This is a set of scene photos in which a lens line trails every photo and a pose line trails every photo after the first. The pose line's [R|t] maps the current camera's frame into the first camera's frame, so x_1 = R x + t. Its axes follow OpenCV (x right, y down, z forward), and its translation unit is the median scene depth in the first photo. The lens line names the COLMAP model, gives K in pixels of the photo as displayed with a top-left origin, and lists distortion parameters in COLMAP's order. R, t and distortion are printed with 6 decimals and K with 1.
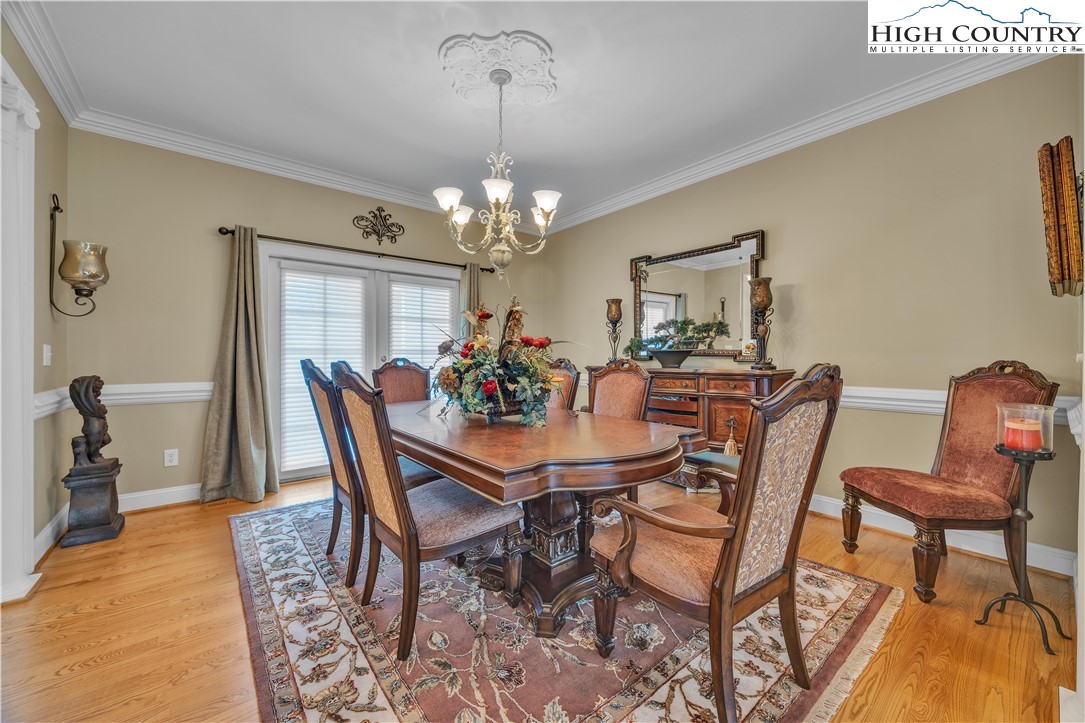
lens RADIAL K [[415.8, 0, 545.8], [0, 415.8, 352.8], [0, 0, 1]] dist [-0.005312, -0.000321]
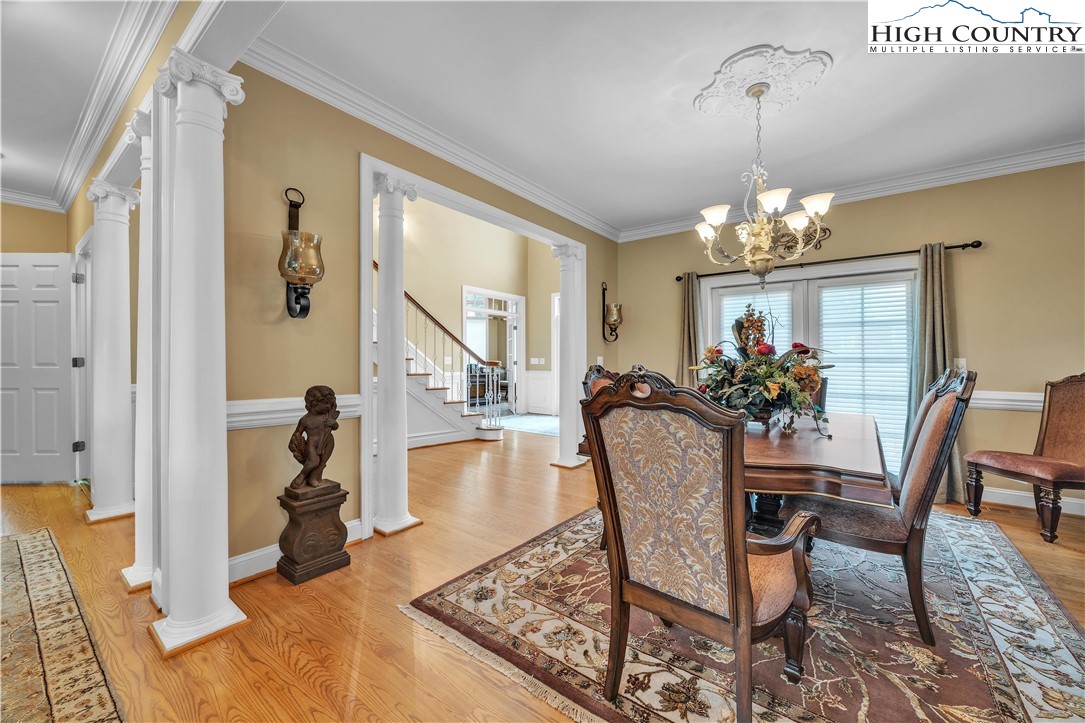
lens RADIAL K [[415.8, 0, 549.3], [0, 415.8, 360.2], [0, 0, 1]] dist [-0.005312, -0.000321]
pose [[0.238967, -0.000945, -0.971027, 1.000115], [-0.001653, 0.999998, -0.001380, 0.000741], [0.971026, 0.001935, 0.238965, 0.345301]]
